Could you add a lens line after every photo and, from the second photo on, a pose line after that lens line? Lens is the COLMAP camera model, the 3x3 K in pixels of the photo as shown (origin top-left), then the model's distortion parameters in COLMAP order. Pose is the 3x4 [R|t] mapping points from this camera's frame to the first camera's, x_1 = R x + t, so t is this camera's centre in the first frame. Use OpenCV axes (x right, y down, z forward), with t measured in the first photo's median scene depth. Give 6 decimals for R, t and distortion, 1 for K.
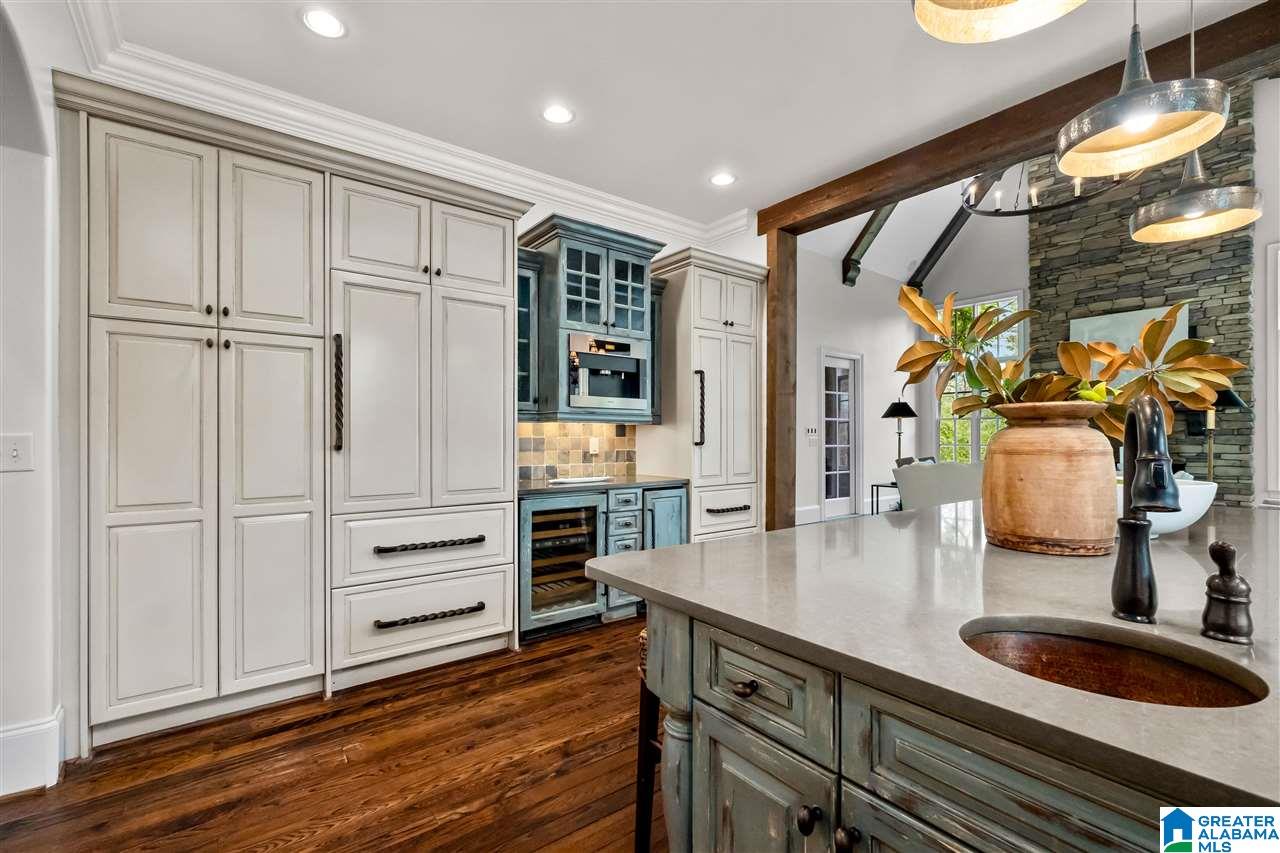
lens RADIAL K [[559.9, 0, 640.3], [0, 559.9, 433.9], [0, 0, 1]] dist [-0.010272, -0.000318]
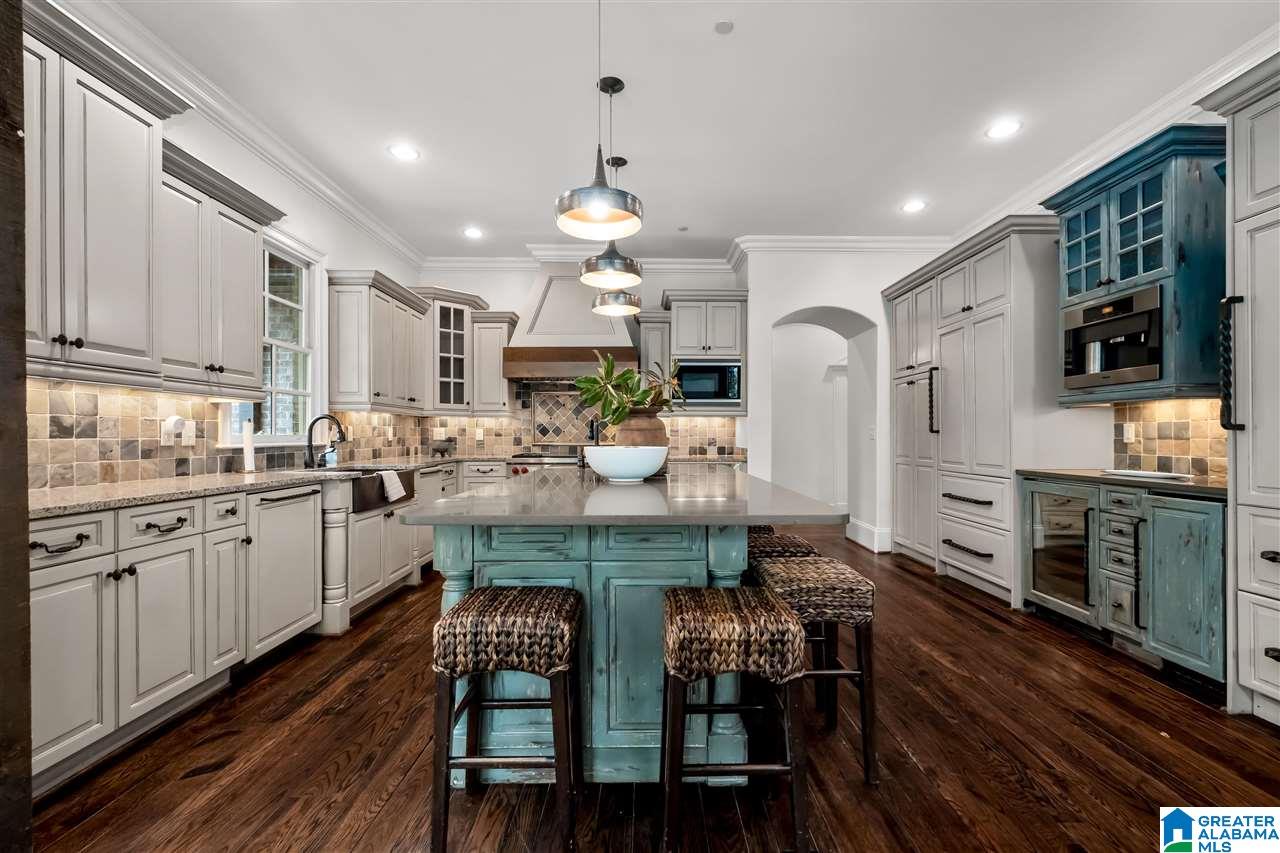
lens RADIAL K [[559.9, 0, 645.5], [0, 559.9, 433.5], [0, 0, 1]] dist [-0.010272, -0.000318]
pose [[-0.604365, -0.000257, -0.796708, 0.546983], [0.002441, 0.999995, -0.002174, 0.013938], [0.796704, -0.003258, -0.604361, 0.522682]]
